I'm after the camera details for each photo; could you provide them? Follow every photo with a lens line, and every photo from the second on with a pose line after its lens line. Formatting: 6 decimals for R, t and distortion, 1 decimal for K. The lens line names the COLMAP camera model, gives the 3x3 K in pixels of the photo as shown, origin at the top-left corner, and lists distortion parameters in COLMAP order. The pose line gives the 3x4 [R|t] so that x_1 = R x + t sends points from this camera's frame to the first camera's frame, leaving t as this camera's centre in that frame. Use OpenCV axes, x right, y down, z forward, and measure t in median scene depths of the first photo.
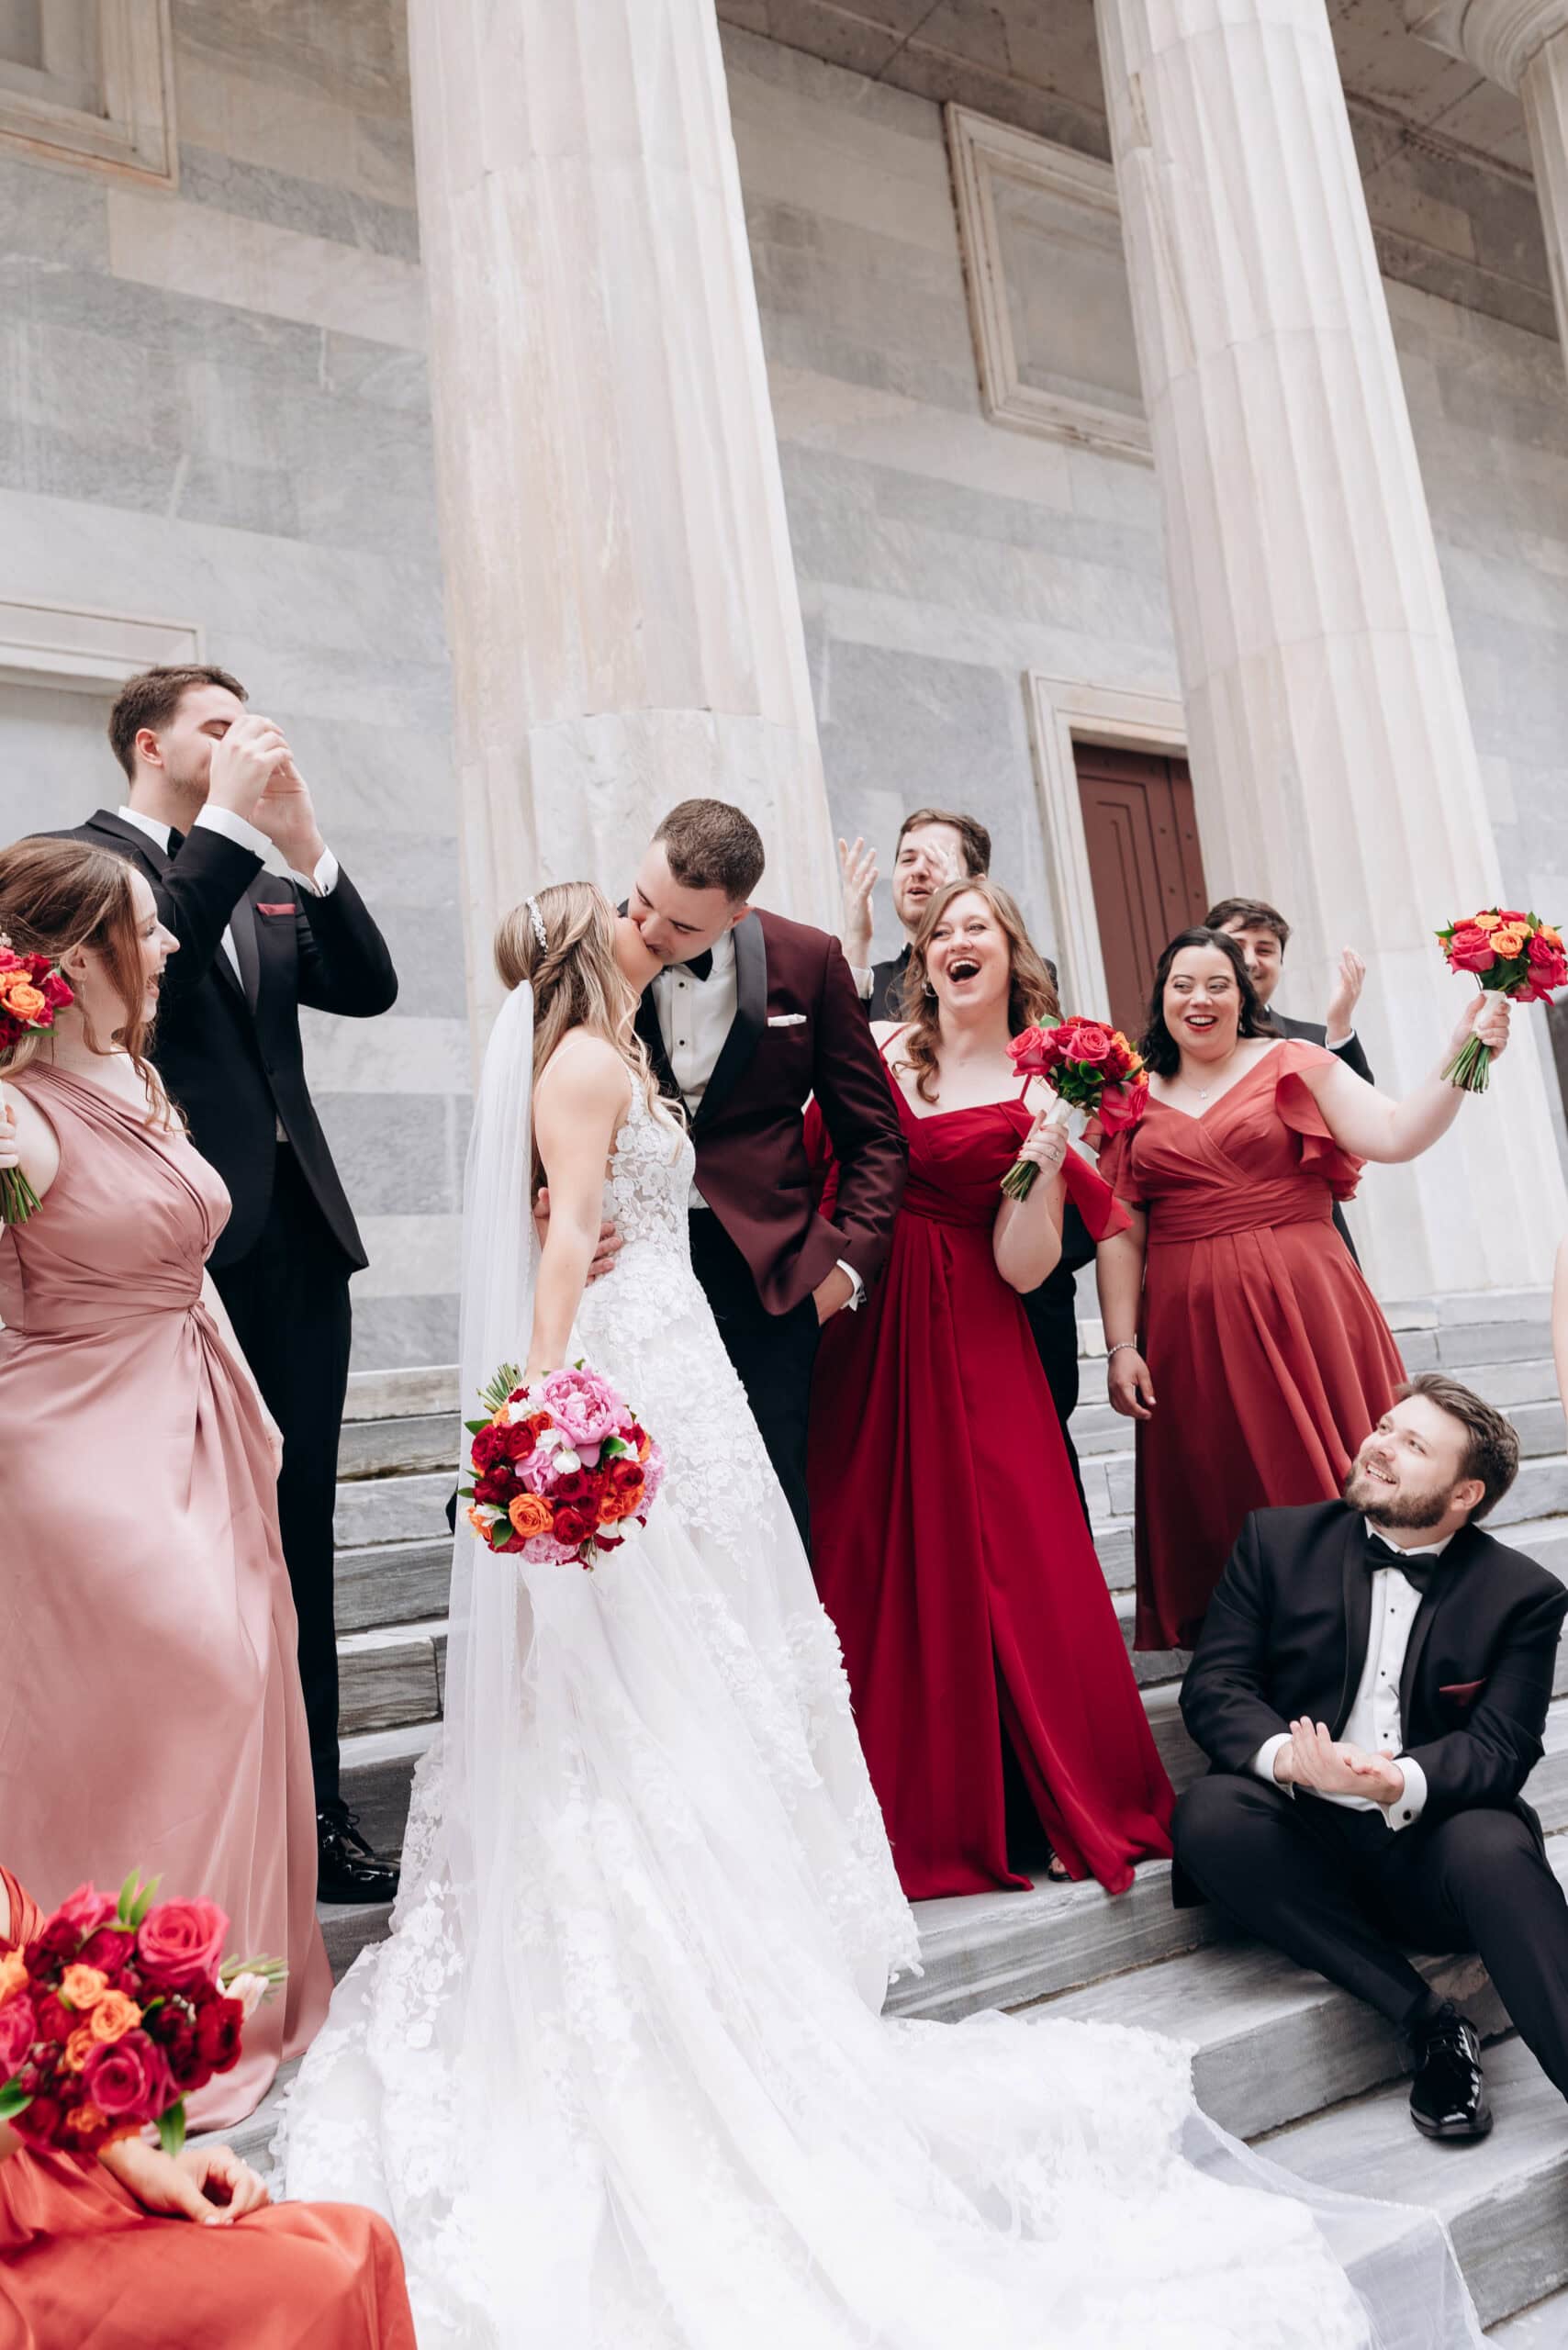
lens RADIAL K [[1967.7, 0, 810.9], [0, 1967.7, 1126.0], [0, 0, 1]] dist [0.000905, 0.001509]
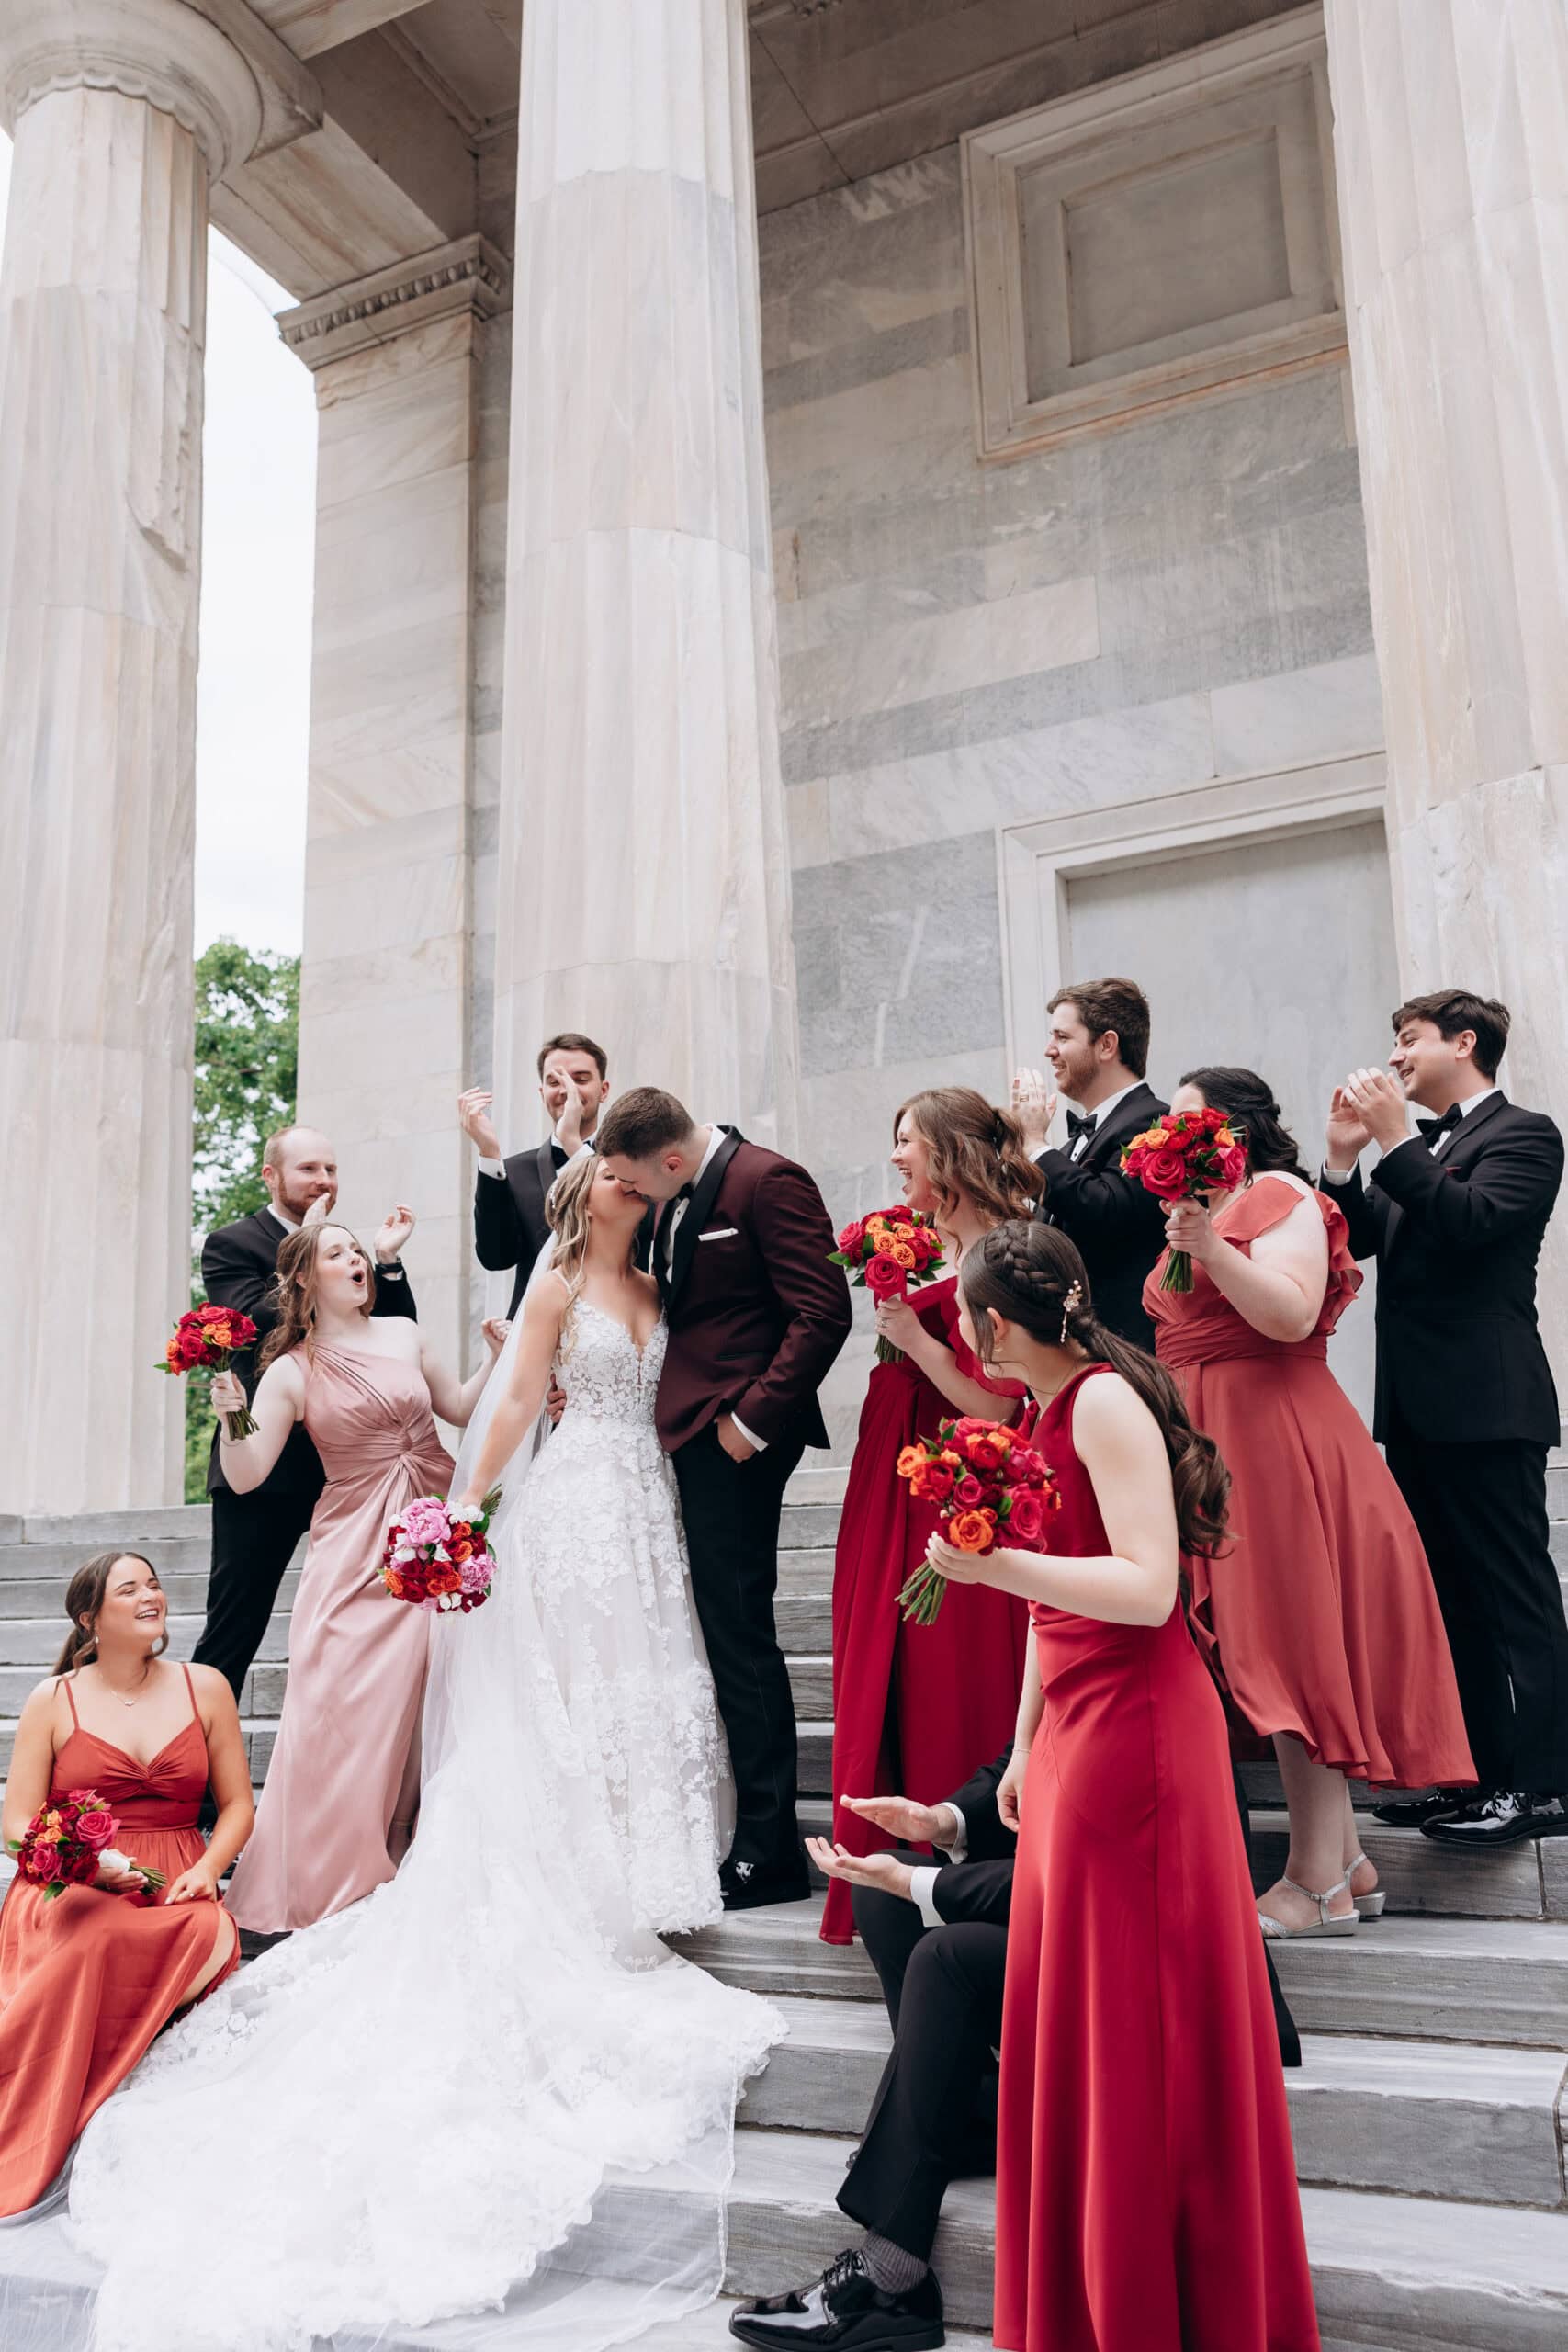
lens RADIAL K [[1947.2, 0, 784.0], [0, 1947.2, 1176.0], [0, 0, 1]] dist [0.006161, -0.002724]
pose [[0.488618, -0.095140, -0.867295, 0.412703], [0.123798, 0.991540, -0.039024, -0.013569], [0.863670, -0.088301, 0.496263, 0.125879]]
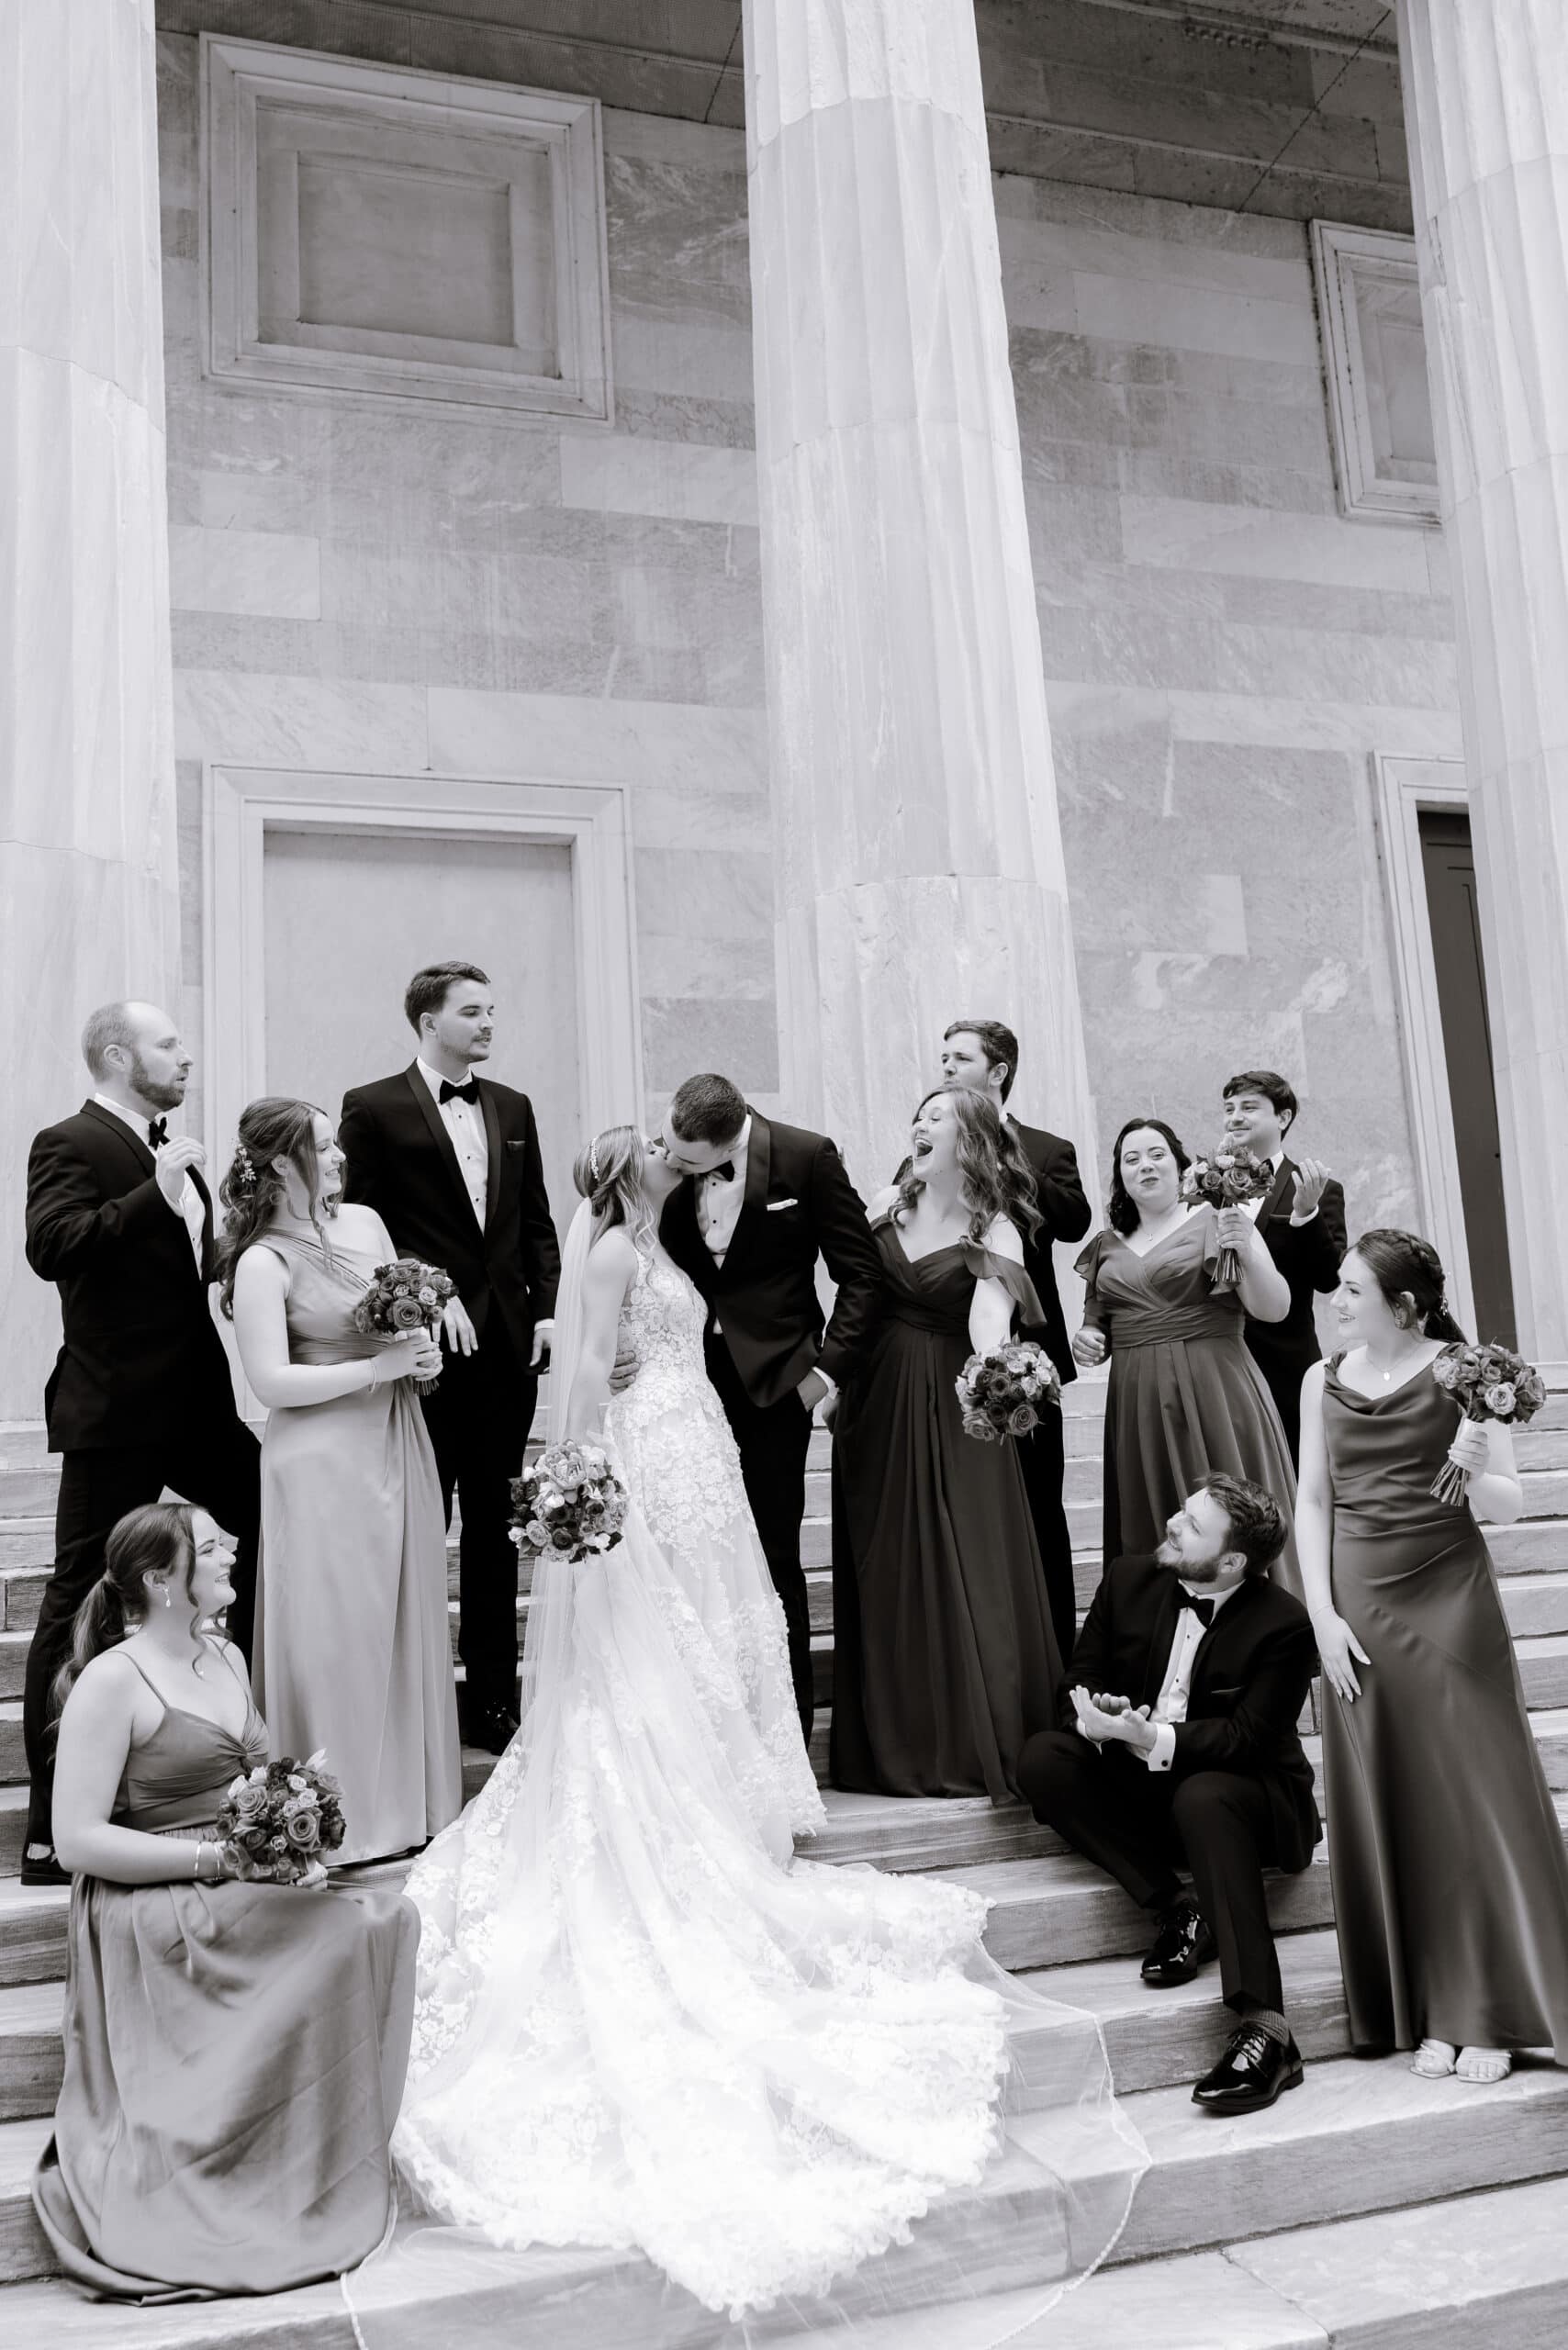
lens RADIAL K [[1897.2, 0, 784.0], [0, 1897.2, 1175.0], [0, 0, 1]] dist [0.006127, -0.010336]
pose [[0.954235, 0.007373, -0.298968, 0.145685], [0.003150, 0.999393, 0.034699, -0.044810], [0.299042, -0.034053, 0.953632, -0.131774]]
